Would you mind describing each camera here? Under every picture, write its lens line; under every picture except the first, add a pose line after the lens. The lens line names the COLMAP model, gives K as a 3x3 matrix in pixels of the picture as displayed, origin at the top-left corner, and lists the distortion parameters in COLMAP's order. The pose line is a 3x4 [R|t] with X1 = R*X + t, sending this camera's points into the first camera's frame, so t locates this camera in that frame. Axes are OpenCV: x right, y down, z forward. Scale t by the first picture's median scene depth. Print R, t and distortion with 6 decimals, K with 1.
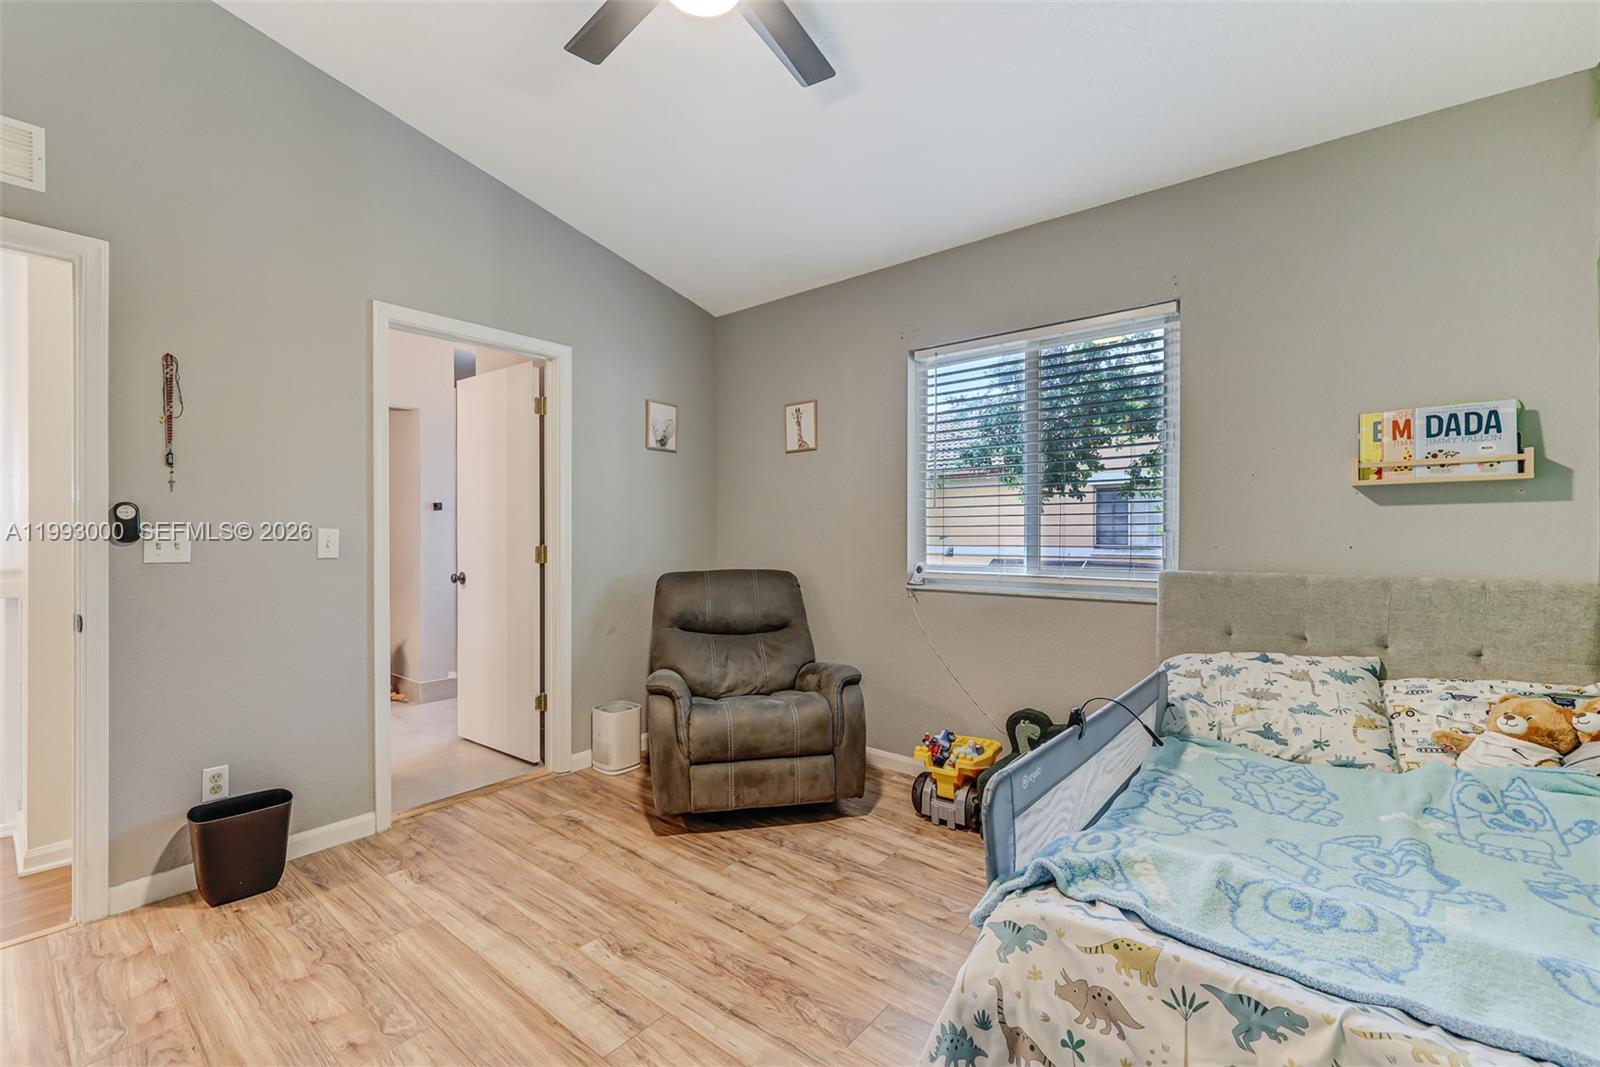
lens RADIAL K [[676.6, 0, 780.5], [0, 676.6, 525.8], [0, 0, 1]] dist [-0.002359, -0.000102]
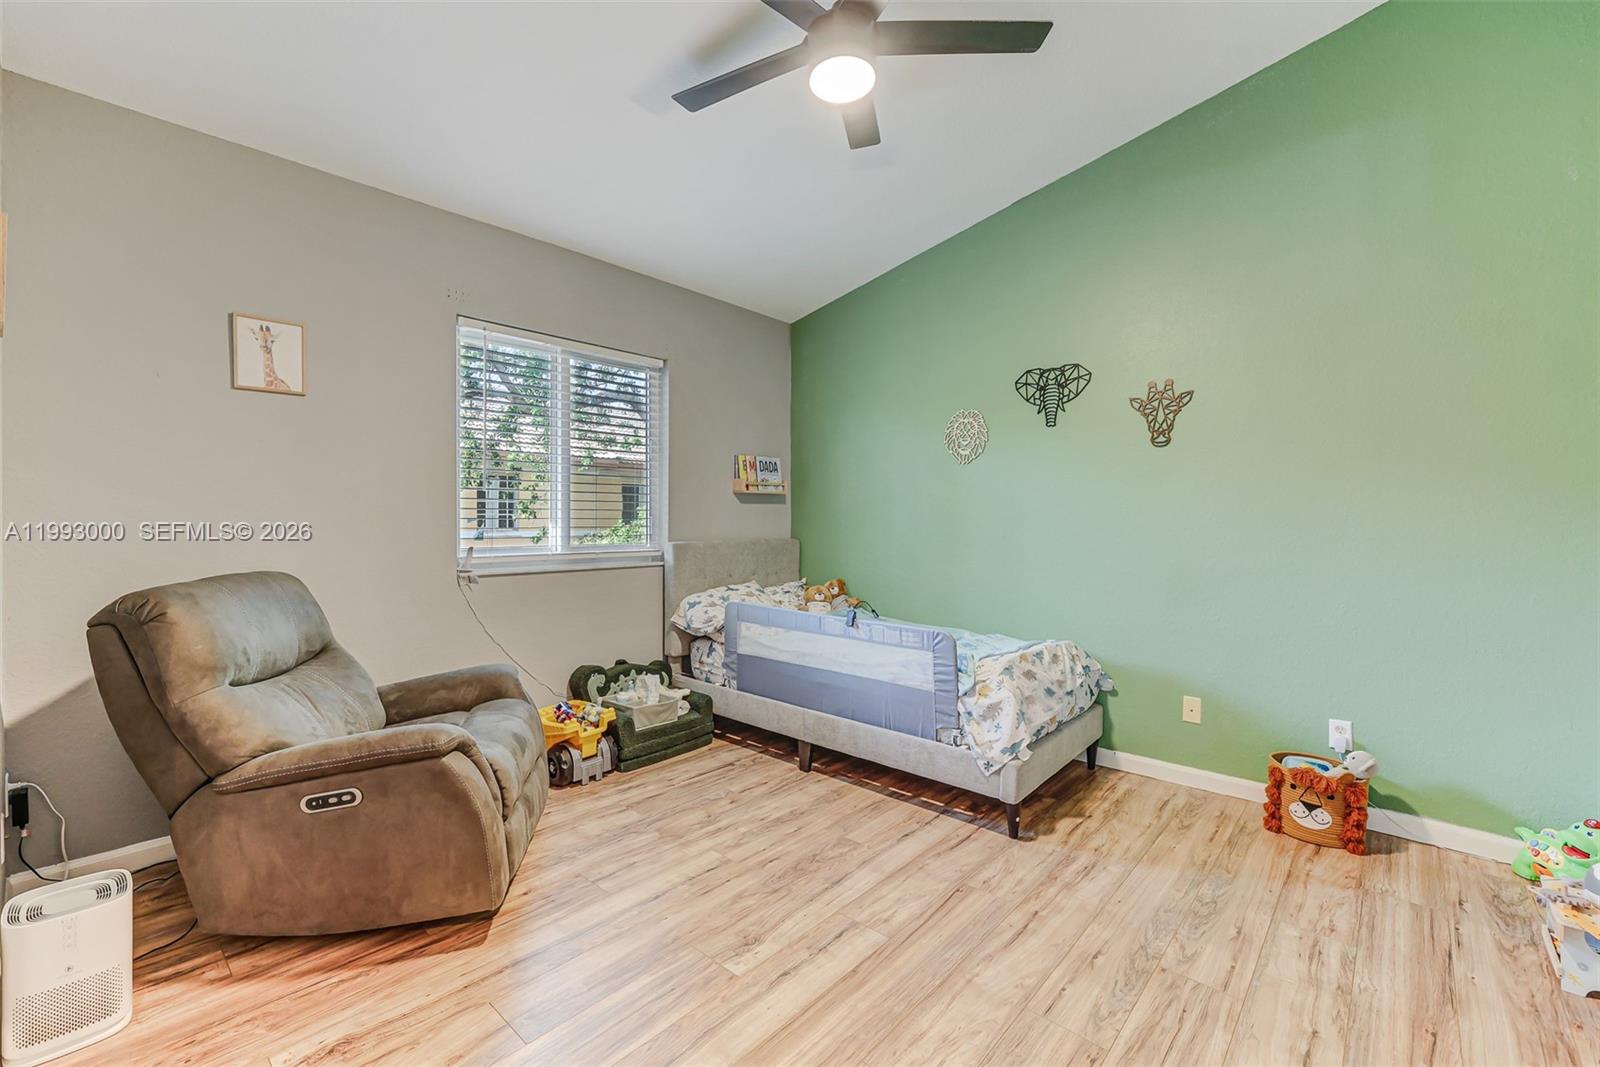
lens RADIAL K [[676.6, 0, 780.5], [0, 676.6, 525.8], [0, 0, 1]] dist [-0.002359, -0.000102]
pose [[0.049857, -0.009345, 0.998713, -1.000247], [-0.013808, 0.999854, 0.010045, 0.012146], [-0.998661, -0.014291, 0.049721, 0.761965]]
